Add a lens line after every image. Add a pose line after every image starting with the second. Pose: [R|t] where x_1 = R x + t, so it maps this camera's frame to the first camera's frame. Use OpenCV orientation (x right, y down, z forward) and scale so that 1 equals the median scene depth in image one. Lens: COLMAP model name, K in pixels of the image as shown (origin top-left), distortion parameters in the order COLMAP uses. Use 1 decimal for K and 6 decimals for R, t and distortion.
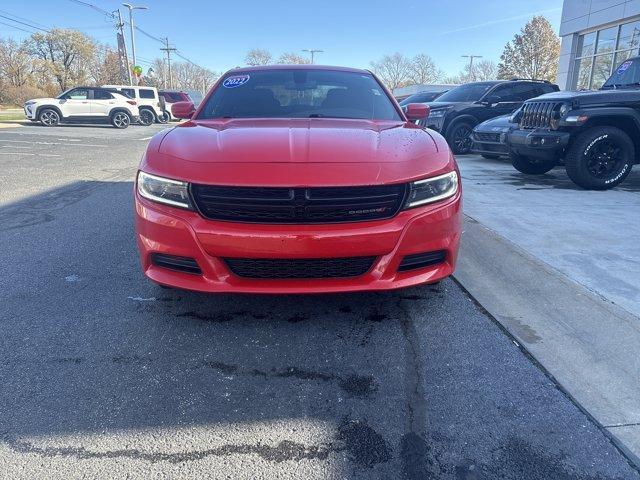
lens RADIAL K [[483.1, 0, 312.9], [0, 483.1, 241.4], [0, 0, 1]] dist [0.039937, -0.037598]
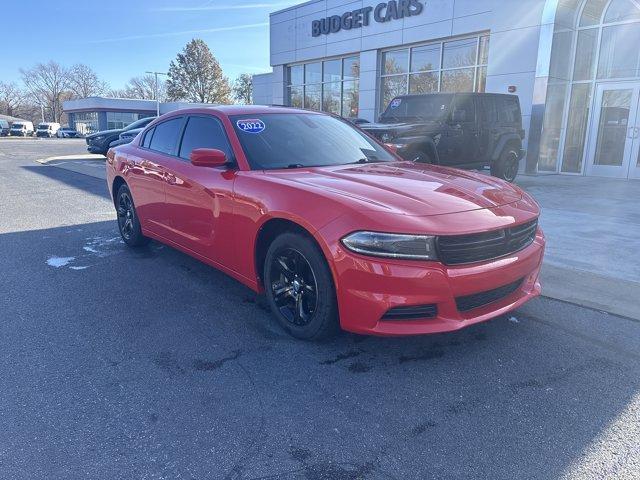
lens RADIAL K [[487.4, 0, 315.2], [0, 487.4, 237.8], [0, 0, 1]] dist [0.044627, -0.045709]
pose [[0.801088, -0.137702, 0.582492, -0.403134], [0.158094, 0.987295, 0.015975, -0.063669], [-0.577291, 0.079291, 0.812680, 0.092702]]
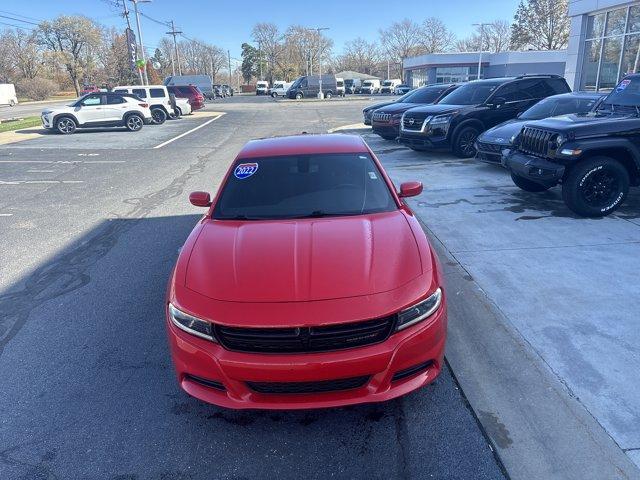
lens RADIAL K [[481.6, 0, 309.0], [0, 481.6, 240.5], [0, 0, 1]] dist [0.046809, -0.042143]
pose [[0.998180, -0.043656, -0.041609, 0.015329], [0.045801, 0.997592, 0.052088, -0.134788], [0.039235, -0.053899, 0.997775, -0.065455]]
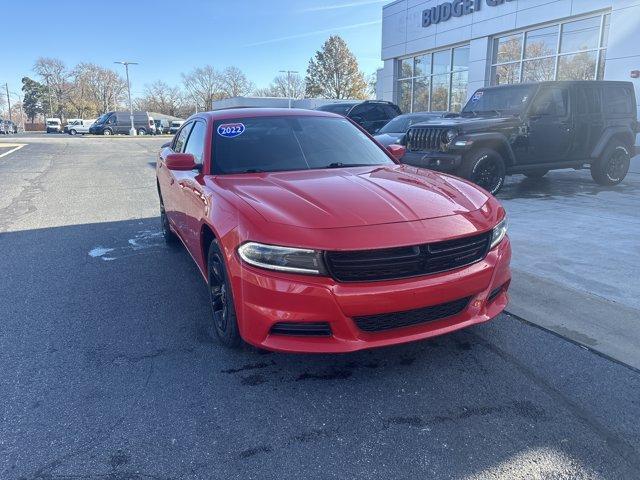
lens RADIAL K [[487.4, 0, 315.2], [0, 487.4, 237.8], [0, 0, 1]] dist [0.044627, -0.045709]
pose [[0.931992, -0.107390, 0.346205, -0.226147], [0.117844, 0.992989, -0.009224, -0.050196], [-0.342788, 0.049395, 0.938113, 0.010674]]
